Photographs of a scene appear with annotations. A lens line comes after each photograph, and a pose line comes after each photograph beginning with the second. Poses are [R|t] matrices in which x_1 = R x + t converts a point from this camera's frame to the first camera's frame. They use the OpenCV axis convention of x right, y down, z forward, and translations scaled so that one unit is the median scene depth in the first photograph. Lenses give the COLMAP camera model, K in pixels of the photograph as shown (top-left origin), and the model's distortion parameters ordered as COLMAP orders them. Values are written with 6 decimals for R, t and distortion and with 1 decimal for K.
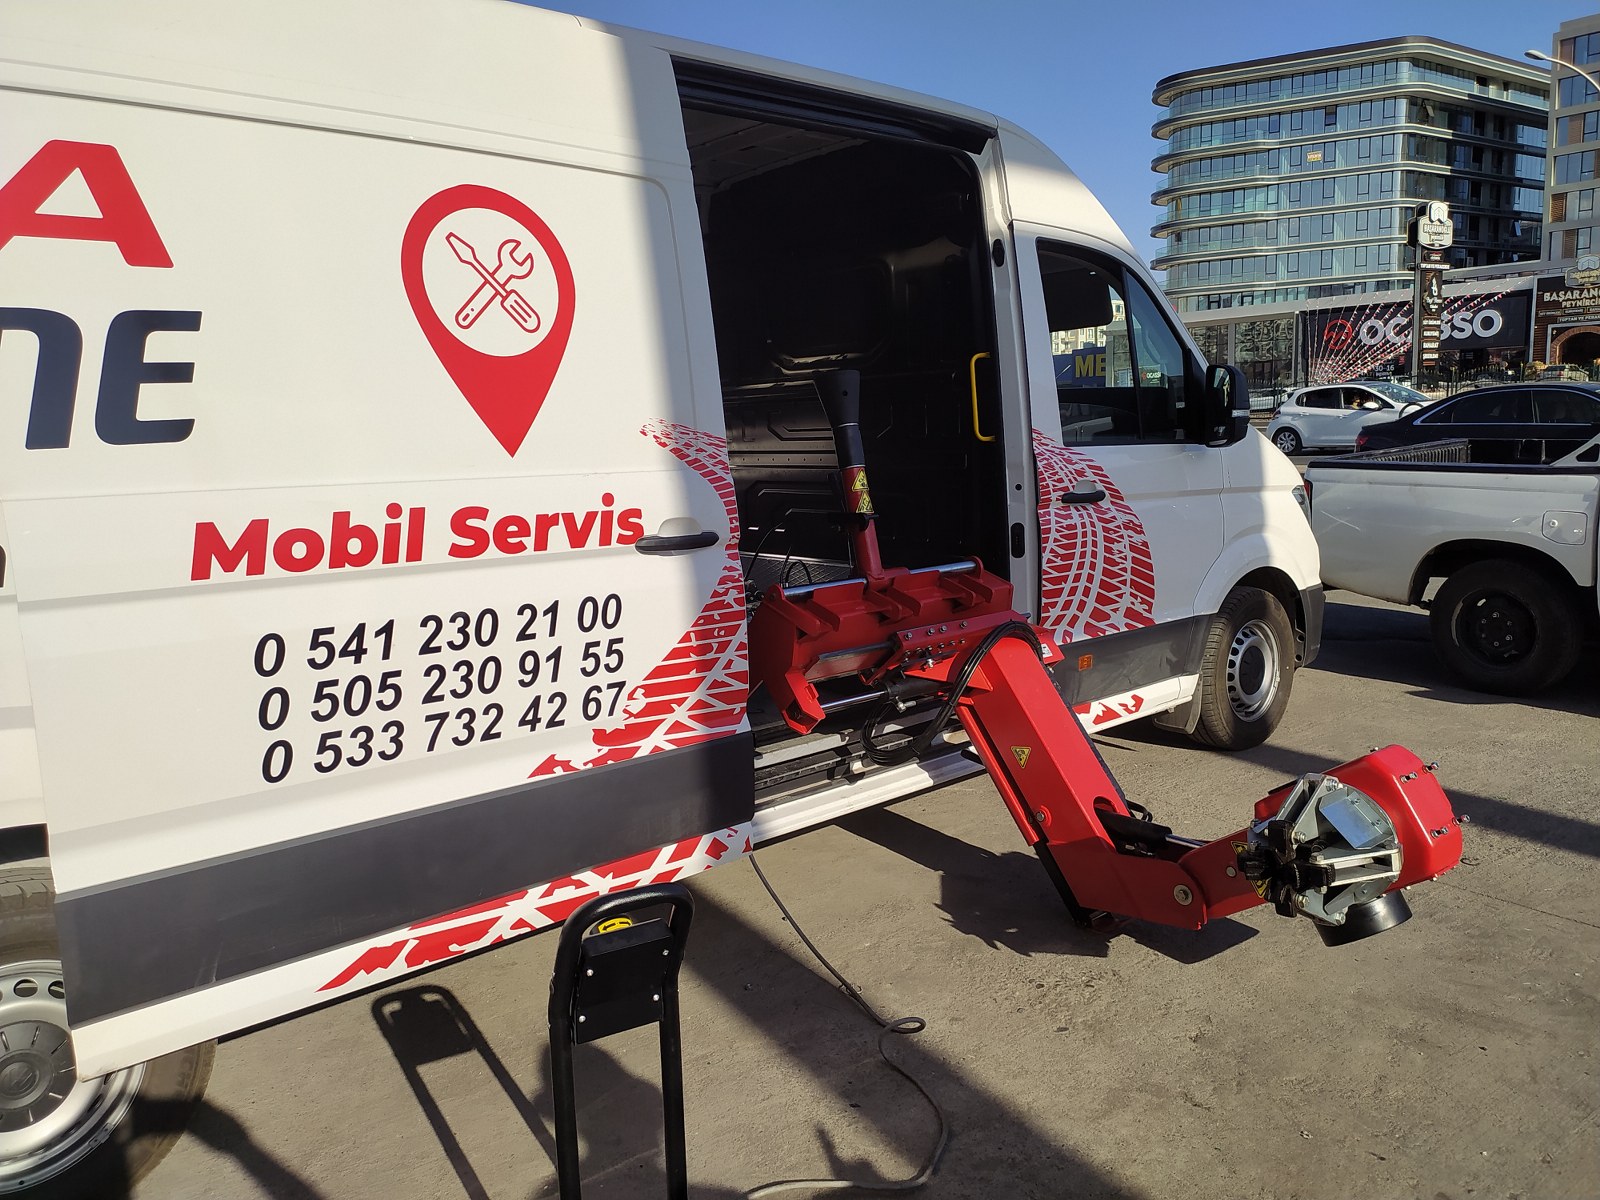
lens RADIAL K [[1207.6, 0, 795.8], [0, 1207.6, 595.3], [0, 0, 1]] dist [0.046466, -0.039945]
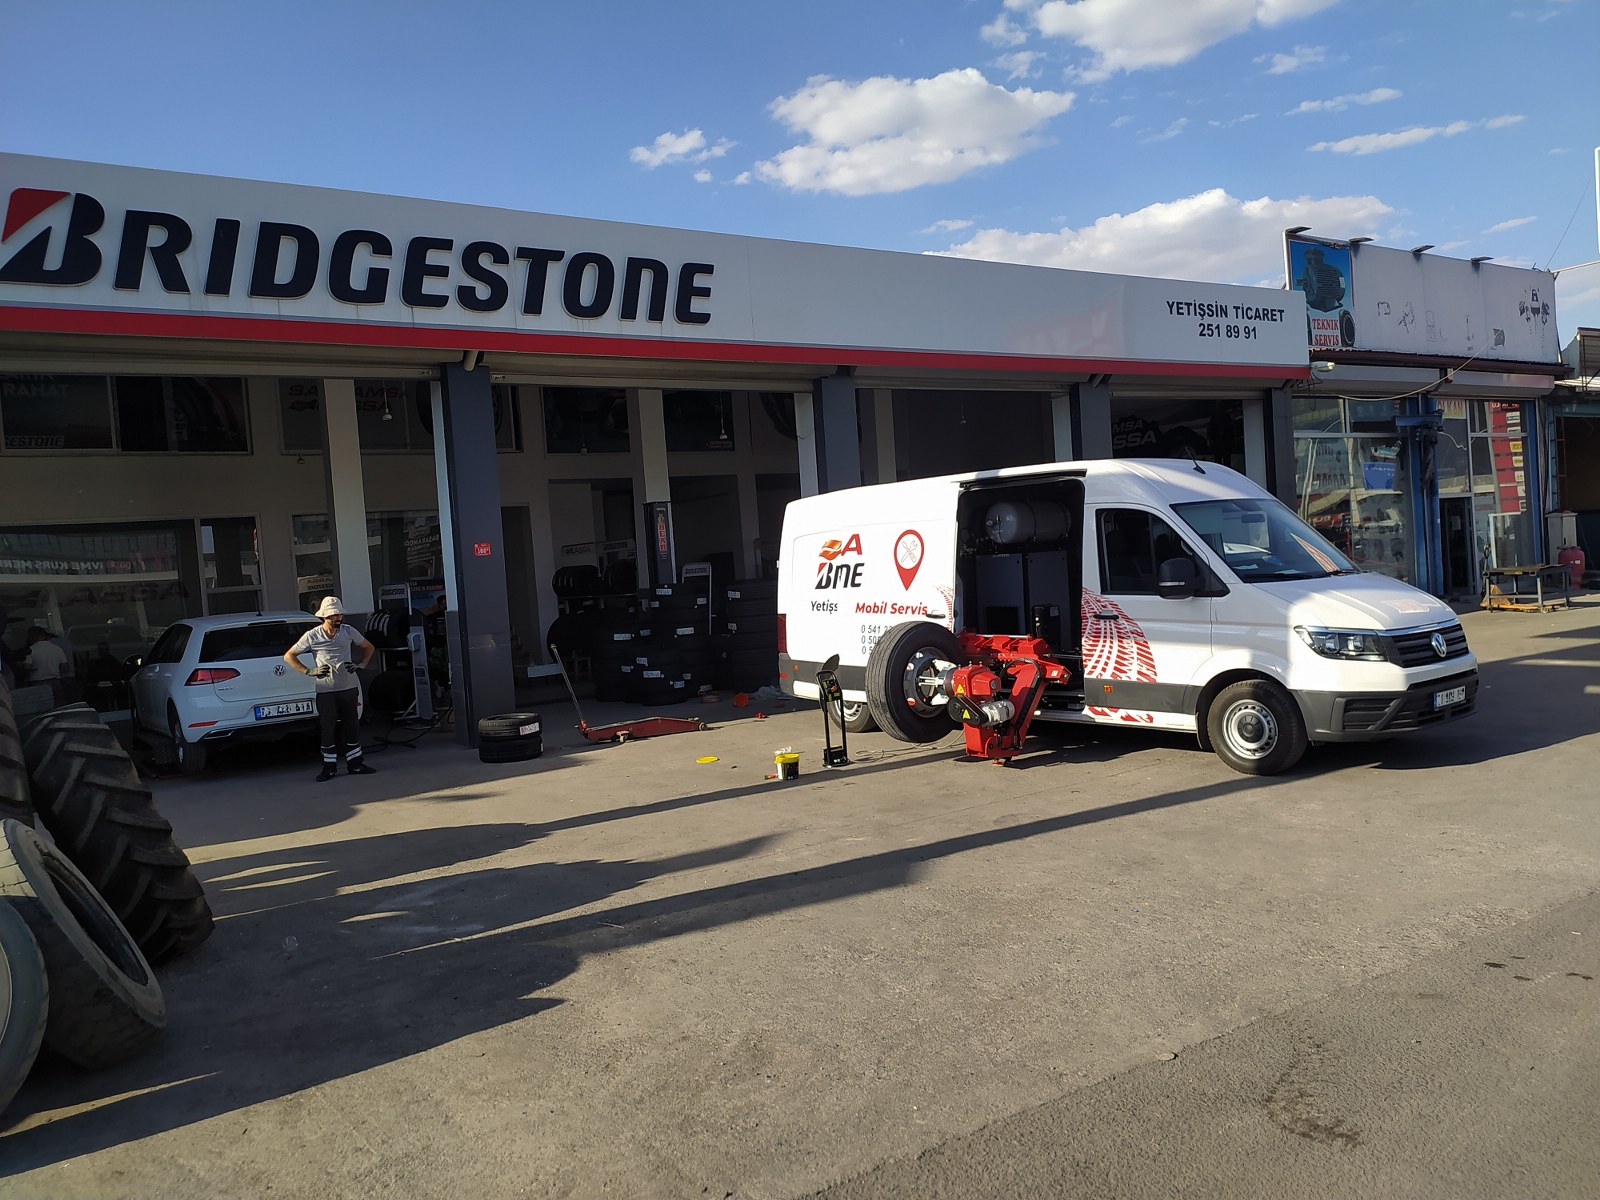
lens RADIAL K [[1207.6, 0, 818.9], [0, 1207.6, 594.4], [0, 0, 1]] dist [0.046466, -0.039945]
pose [[-0.018456, 0.068371, -0.997489, 3.757739], [-0.082134, 0.994184, 0.069664, -0.352718], [0.996450, 0.083213, -0.012733, 0.699483]]
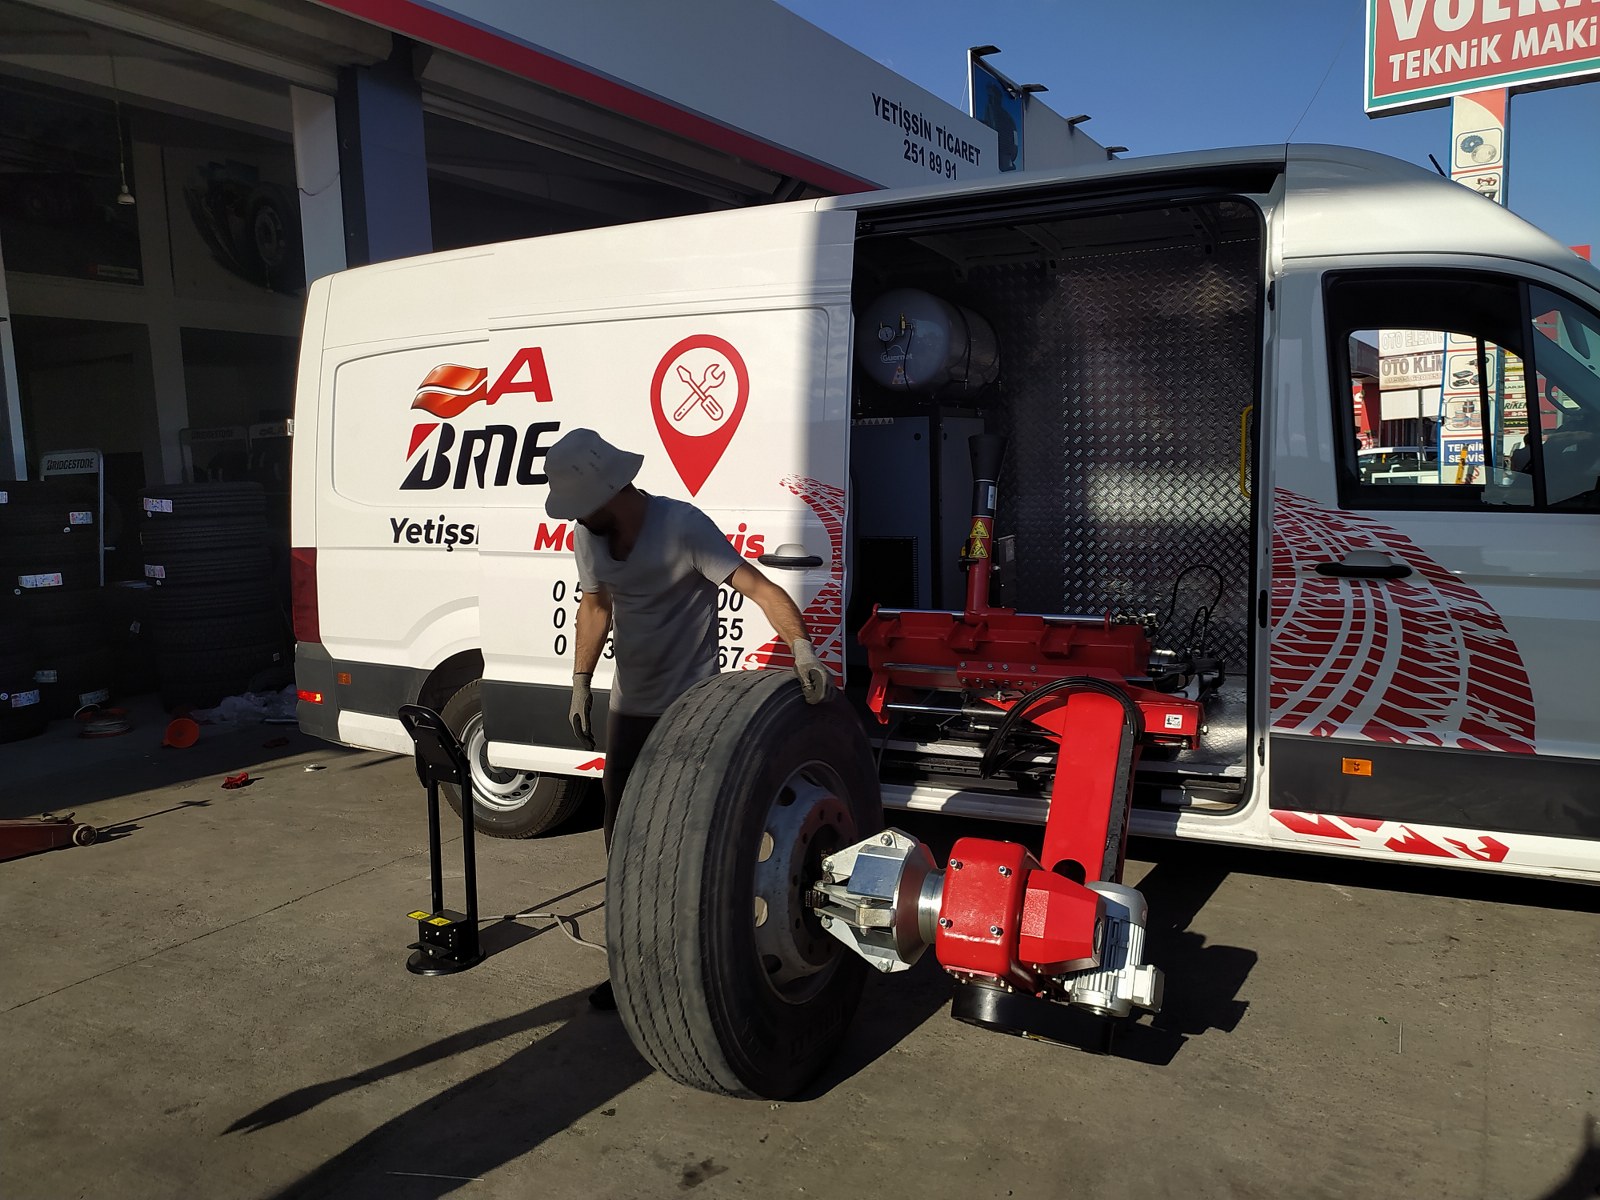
lens RADIAL K [[1207.6, 0, 802.5], [0, 1207.6, 600.6], [0, 0, 1]] dist [0.046466, -0.039945]
pose [[0.399108, 0.125029, -0.908340, 1.250361], [-0.122887, 0.989016, 0.082139, -0.120295], [0.908632, 0.078841, 0.410088, 0.442265]]
